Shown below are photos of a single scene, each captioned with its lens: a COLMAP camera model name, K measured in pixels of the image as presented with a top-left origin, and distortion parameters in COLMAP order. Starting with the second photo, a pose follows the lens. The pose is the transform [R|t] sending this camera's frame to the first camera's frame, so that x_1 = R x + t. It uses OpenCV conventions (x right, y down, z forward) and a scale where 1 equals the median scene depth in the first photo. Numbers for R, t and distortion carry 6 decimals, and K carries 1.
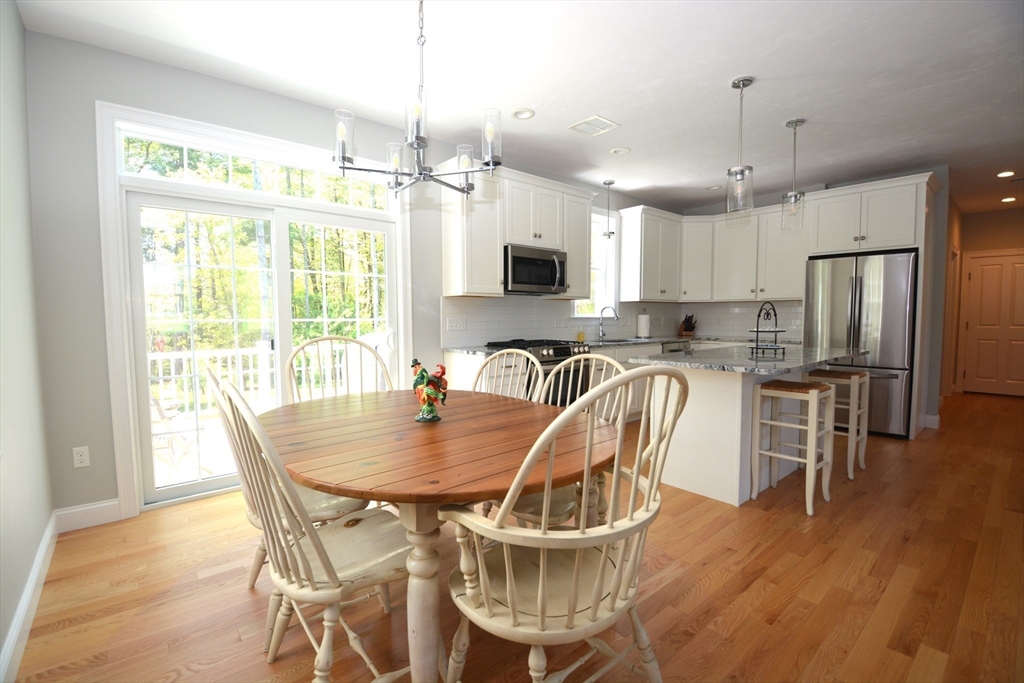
lens RADIAL K [[452.6, 0, 512.0], [0, 452.6, 341.5], [0, 0, 1]] dist [0.020253, -0.031964]
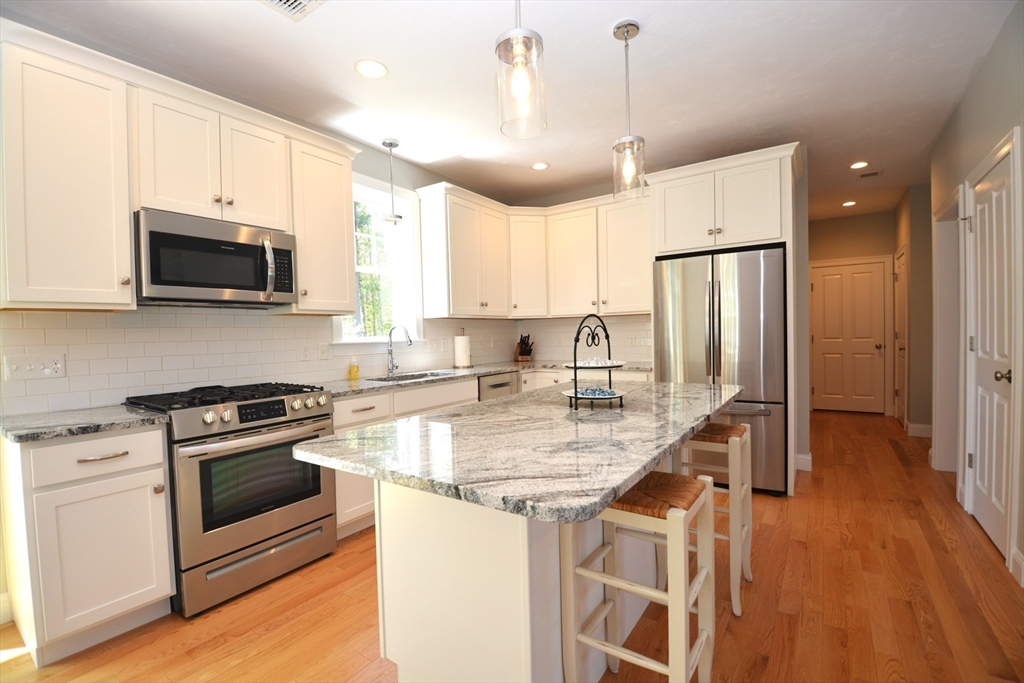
lens RADIAL K [[452.6, 0, 512.0], [0, 452.6, 341.5], [0, 0, 1]] dist [0.020253, -0.031964]
pose [[0.965460, -0.024044, 0.259439, 0.239482], [0.034963, 0.998683, -0.037554, -0.026605], [-0.258195, 0.045327, 0.965029, 0.363520]]
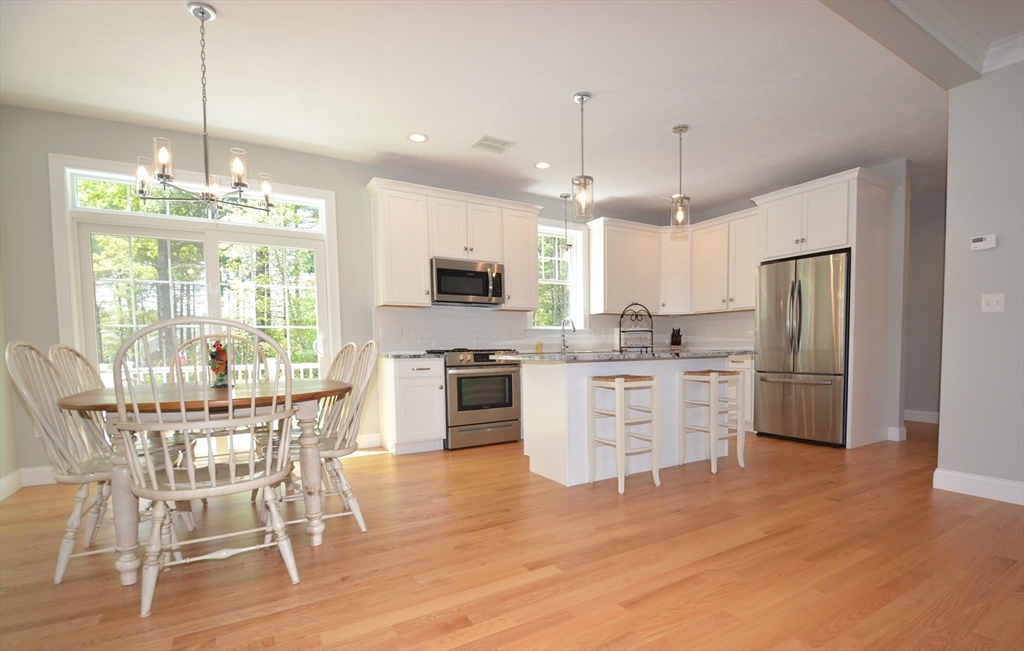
lens RADIAL K [[496.1, 0, 555.3], [0, 496.1, 376.2], [0, 0, 1]] dist [-0.019612, -0.001136]
pose [[0.991166, -0.000650, -0.132628, 0.394127], [0.000479, 0.999999, -0.001323, 0.062610], [0.132629, 0.001248, 0.991165, -0.113723]]
